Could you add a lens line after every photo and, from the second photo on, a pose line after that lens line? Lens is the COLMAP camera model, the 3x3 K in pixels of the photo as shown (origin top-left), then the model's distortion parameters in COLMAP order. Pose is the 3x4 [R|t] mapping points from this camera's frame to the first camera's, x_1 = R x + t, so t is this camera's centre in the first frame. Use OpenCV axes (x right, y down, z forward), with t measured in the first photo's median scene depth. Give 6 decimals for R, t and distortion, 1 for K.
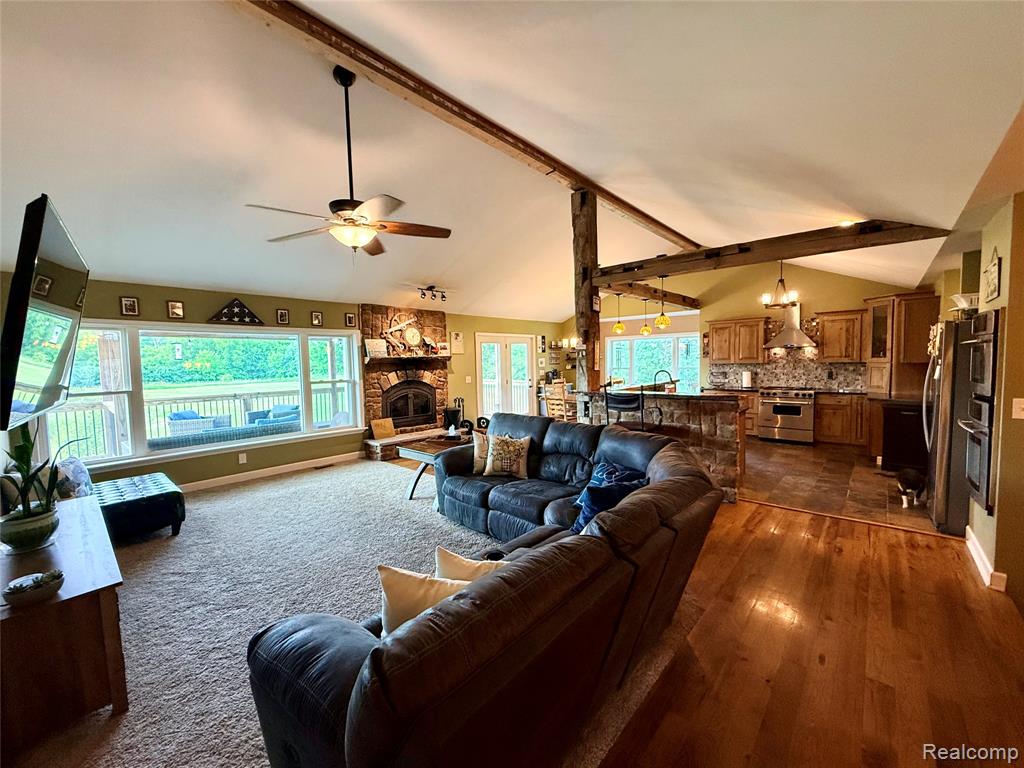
lens RADIAL K [[408.1, 0, 509.7], [0, 408.1, 386.5], [0, 0, 1]] dist [0.000480, 0.000258]
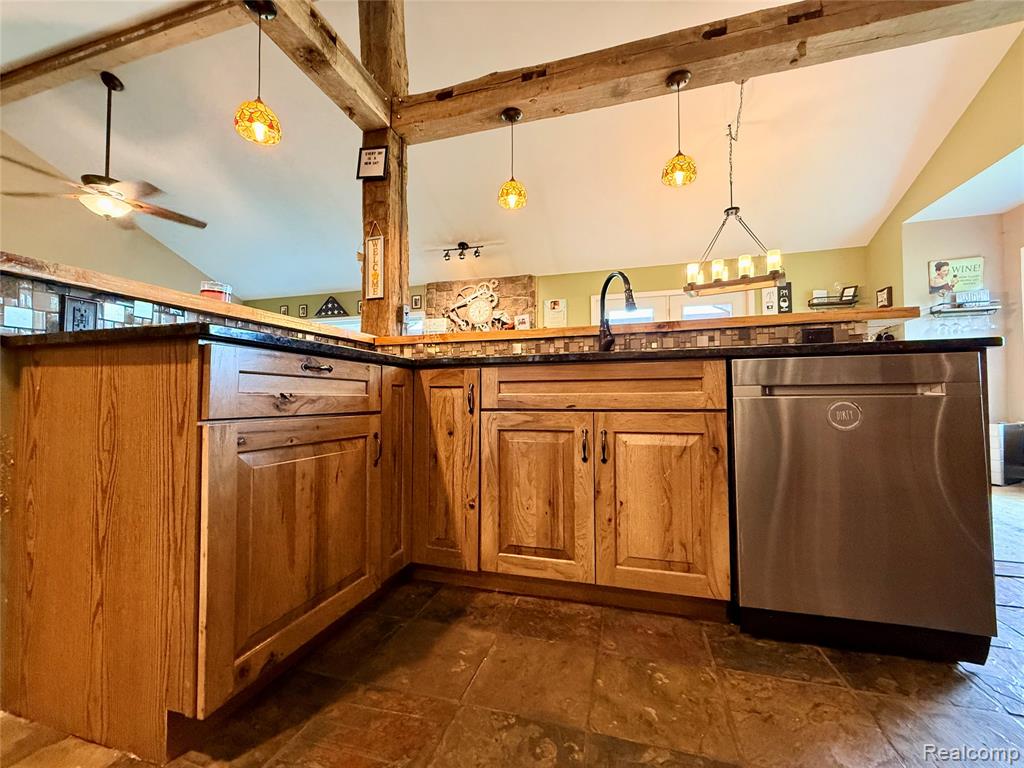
lens RADIAL K [[408.1, 0, 512.6], [0, 408.1, 384.5], [0, 0, 1]] dist [0.000480, 0.000258]
pose [[0.435177, -0.003307, -0.900339, 0.555003], [-0.063288, 0.997407, -0.034254, 0.051516], [0.898118, 0.071887, 0.433839, 0.732396]]
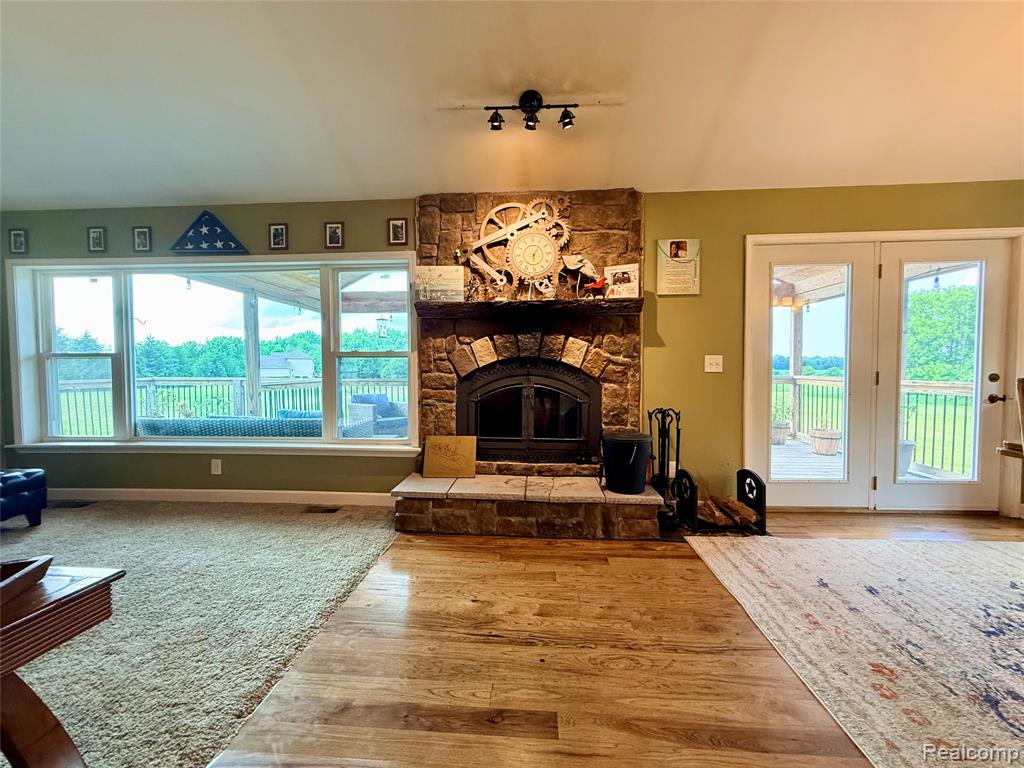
lens RADIAL K [[408.1, 0, 511.5], [0, 408.1, 383.0], [0, 0, 1]] dist [0.000480, 0.000258]
pose [[0.618344, 0.048777, -0.784392, 0.094776], [-0.058721, 0.998150, 0.015779, 0.007154], [0.783711, 0.036304, 0.620064, 0.741572]]
